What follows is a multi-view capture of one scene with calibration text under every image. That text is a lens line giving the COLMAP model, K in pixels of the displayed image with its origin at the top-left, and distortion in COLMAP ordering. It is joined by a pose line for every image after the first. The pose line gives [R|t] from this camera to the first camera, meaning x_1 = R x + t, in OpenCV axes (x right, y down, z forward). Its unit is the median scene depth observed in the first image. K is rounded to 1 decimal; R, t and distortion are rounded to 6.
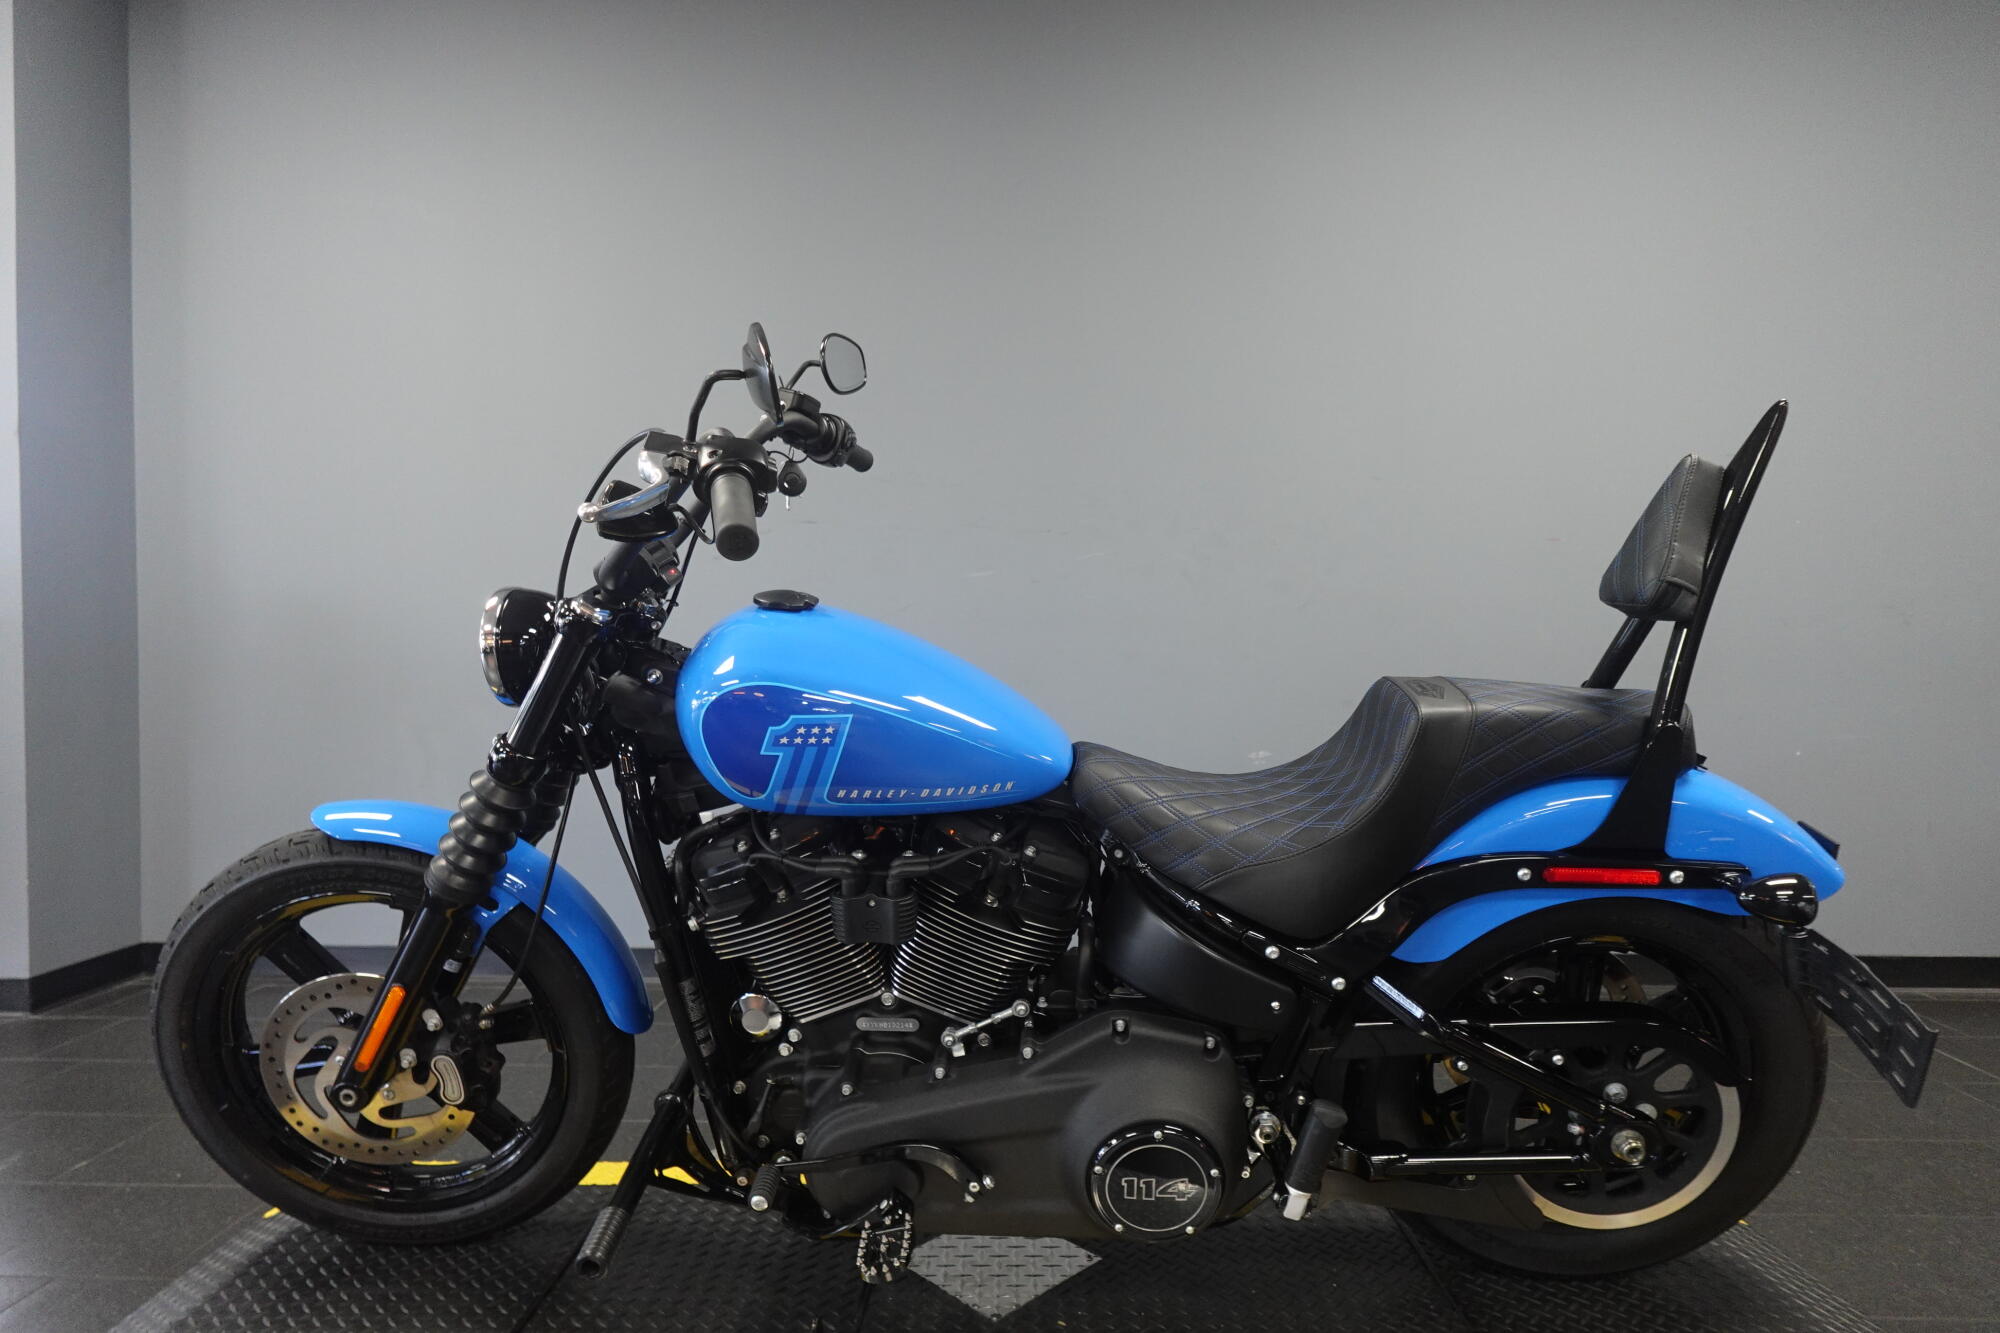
lens RADIAL K [[1144.4, 0, 1000.0], [0, 1144.4, 666.5], [0, 0, 1]] dist [0.001684, -0.001322]
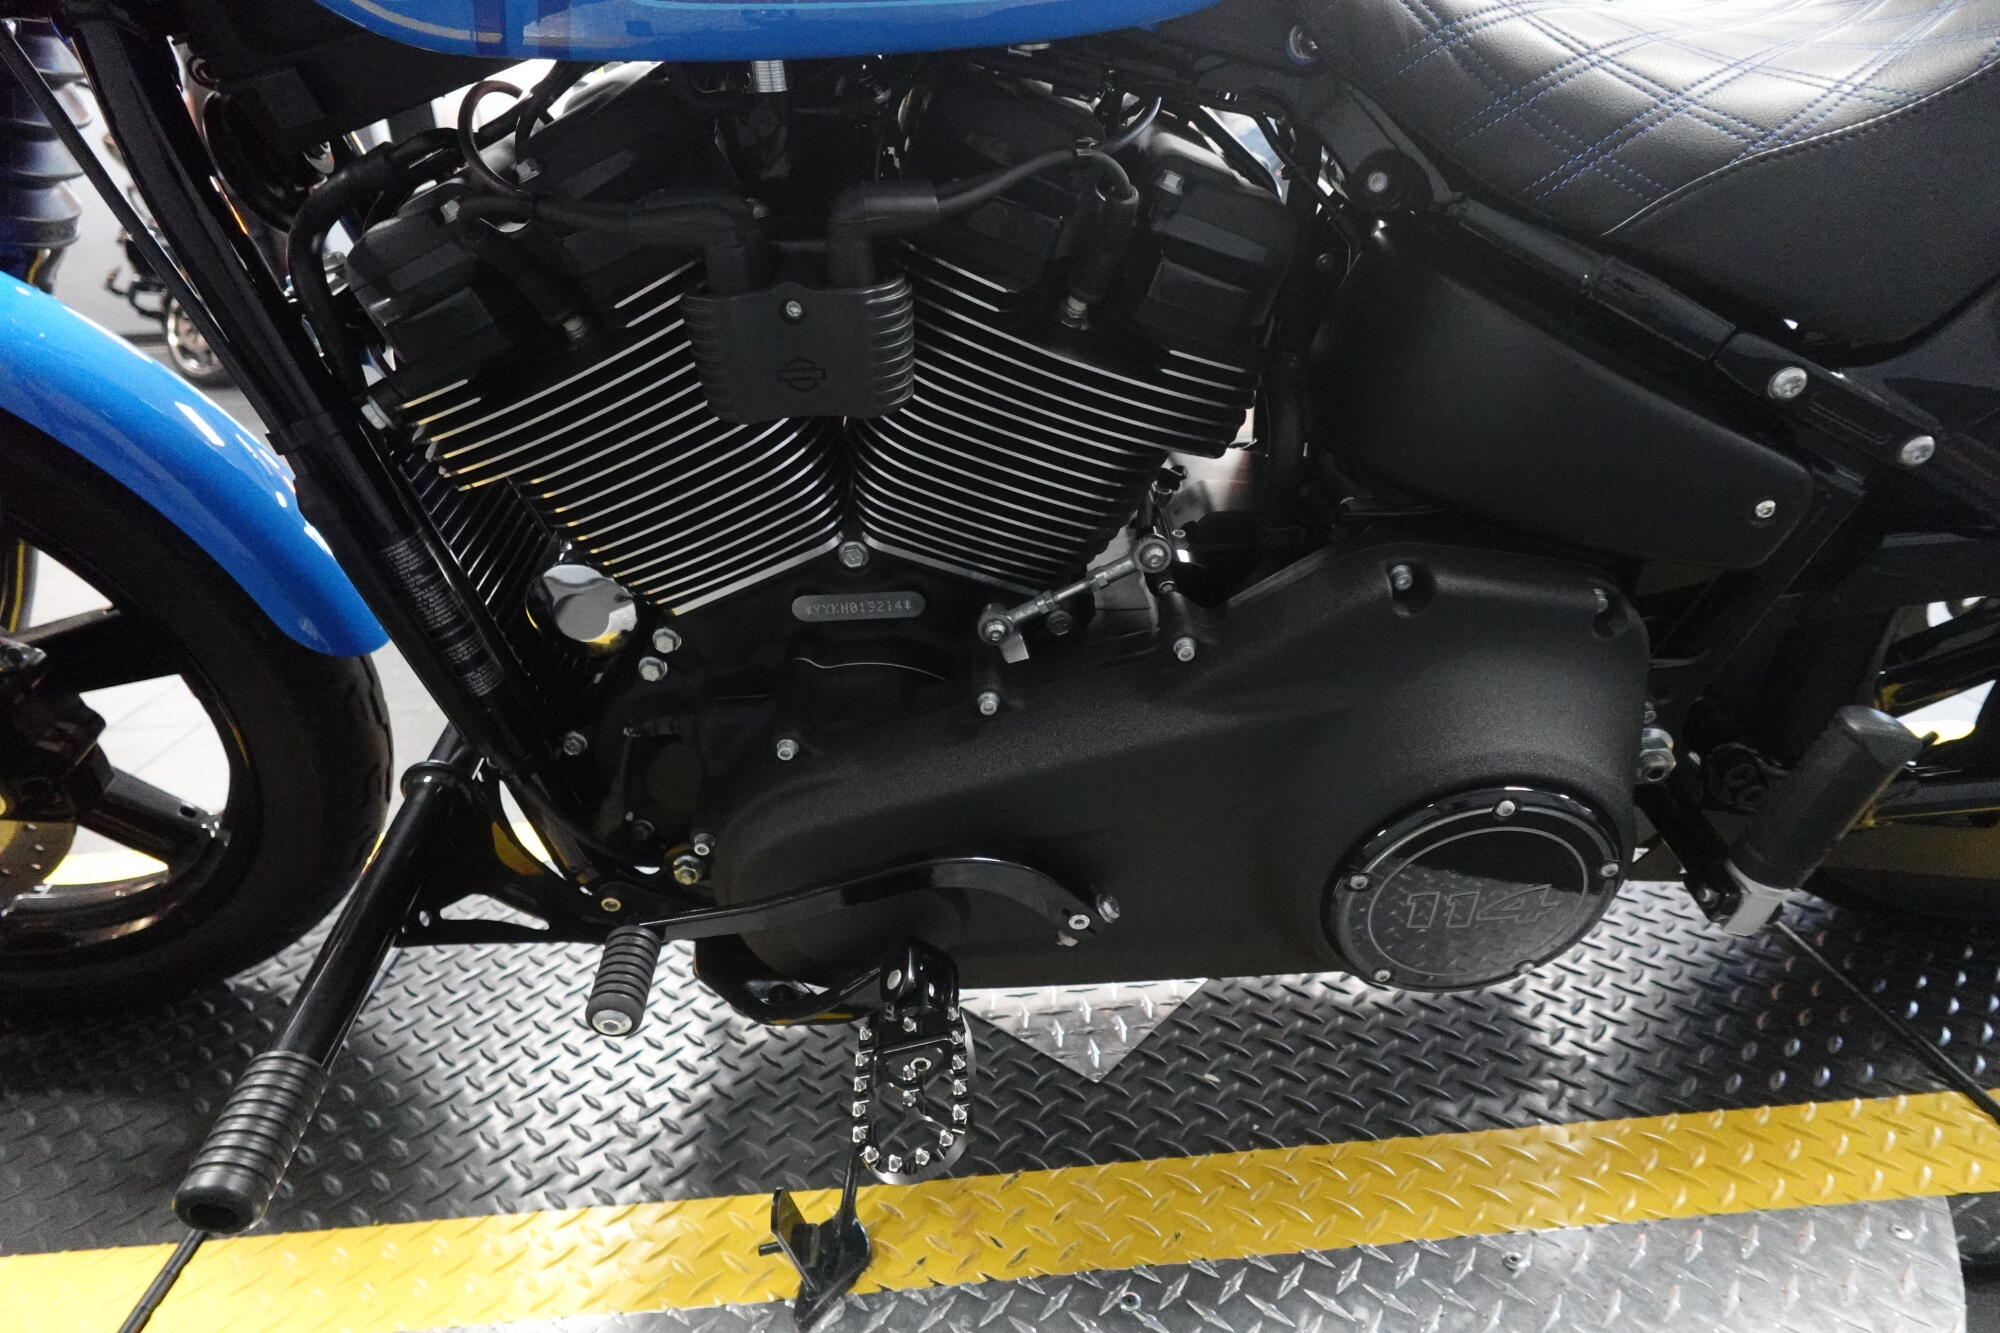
lens RADIAL K [[1144.4, 0, 1000.0], [0, 1144.4, 666.5], [0, 0, 1]] dist [0.001684, -0.001322]
pose [[0.996221, -0.070527, 0.050690, -0.068348], [0.046736, 0.927228, 0.371569, 0.168142], [-0.073207, -0.367796, 0.927020, 0.567534]]
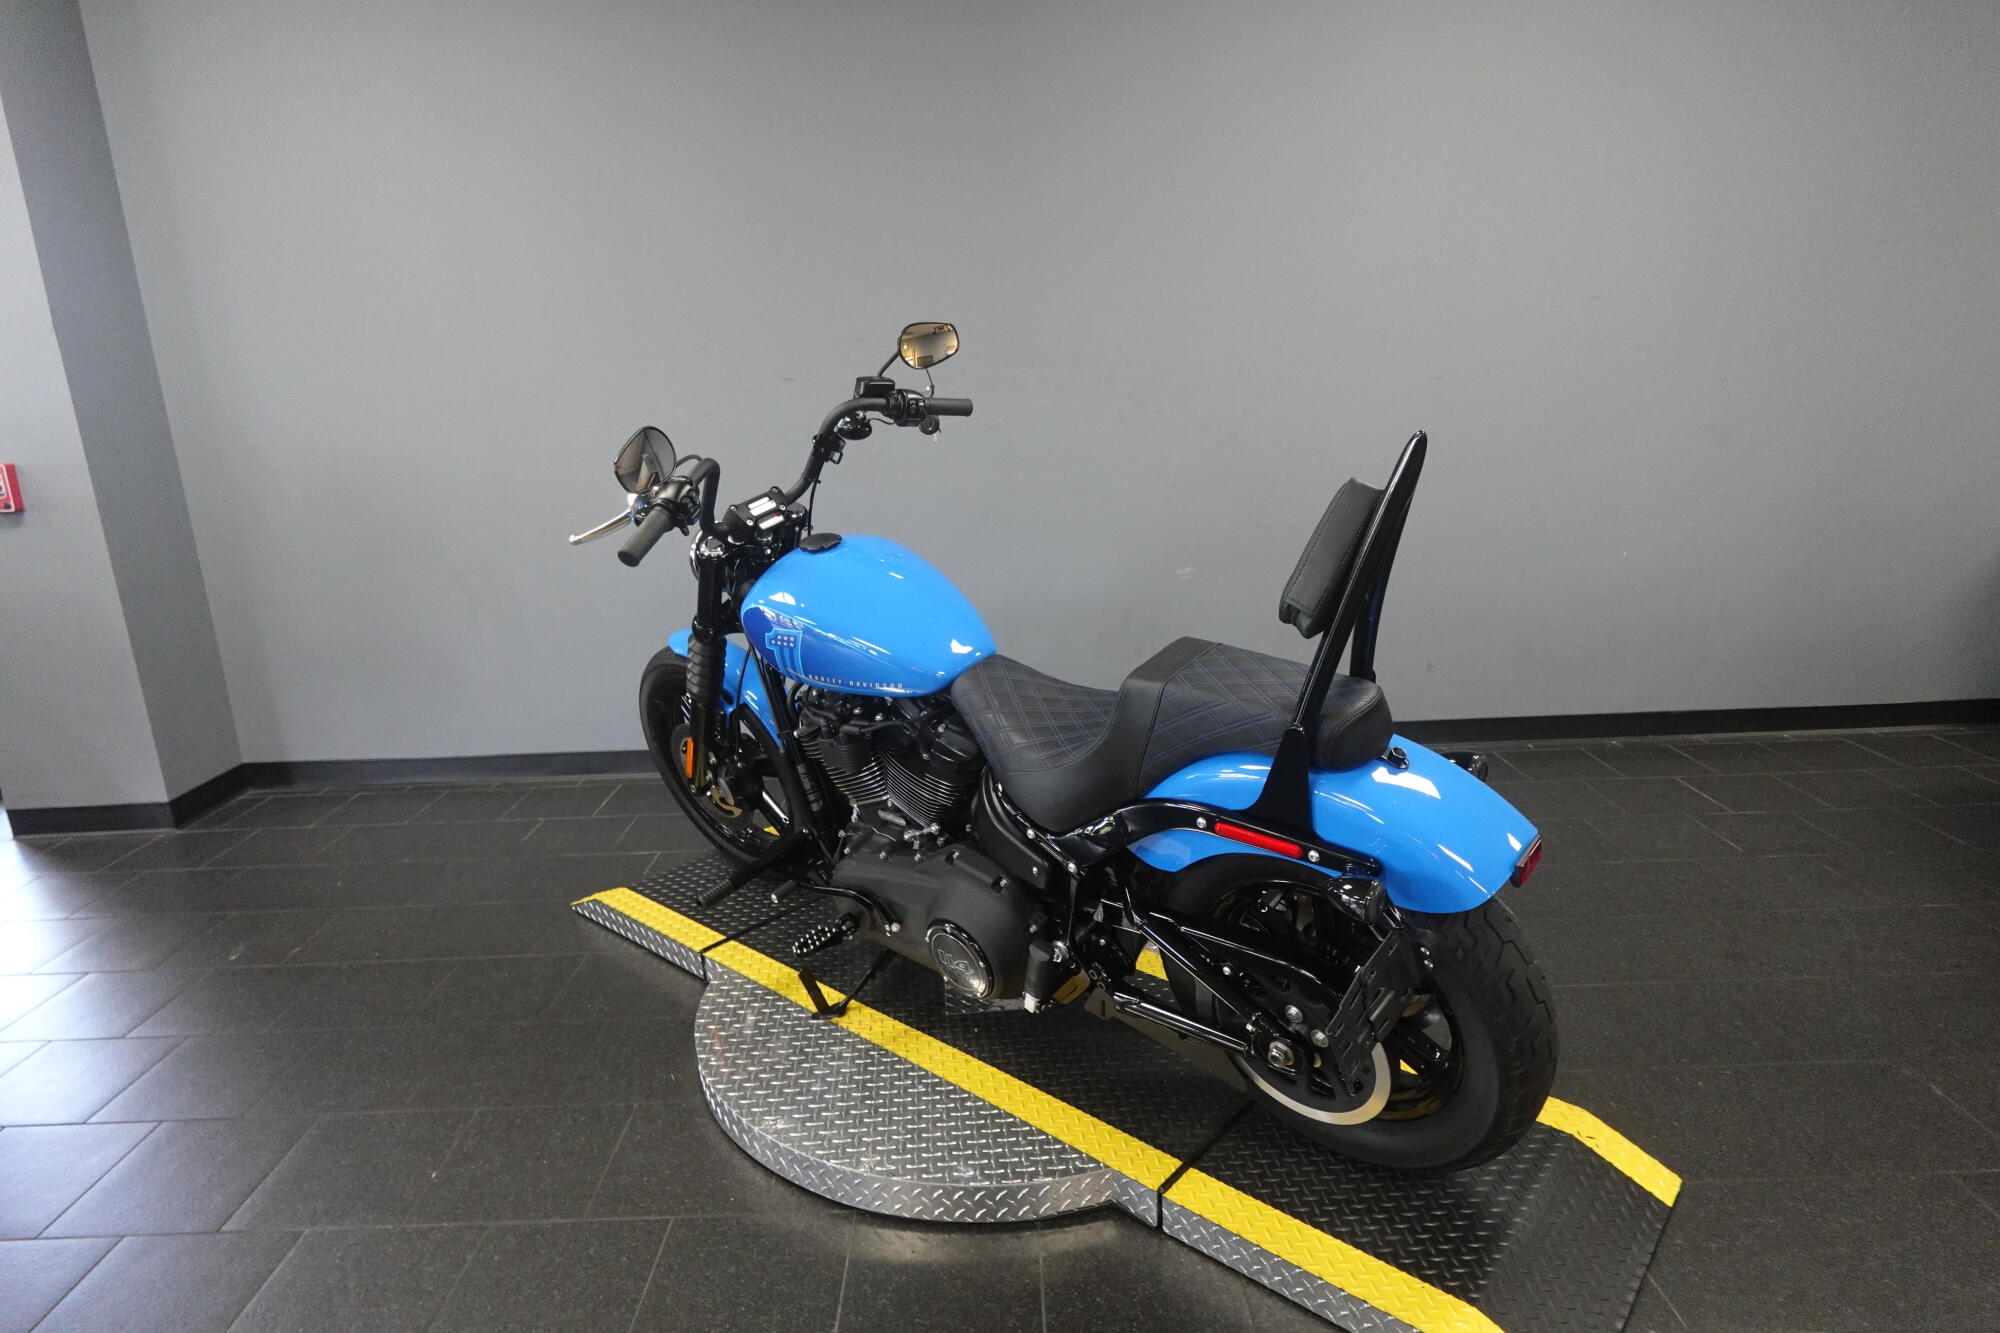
lens RADIAL K [[1141.9, 0, 1001.1], [0, 1141.9, 674.5], [0, 0, 1]] dist [0.003661, -0.002892]
pose [[0.764889, 0.148003, -0.626929, 0.983500], [0.013243, 0.969429, 0.245016, -0.257467], [0.644026, -0.195712, 0.739546, -0.001849]]
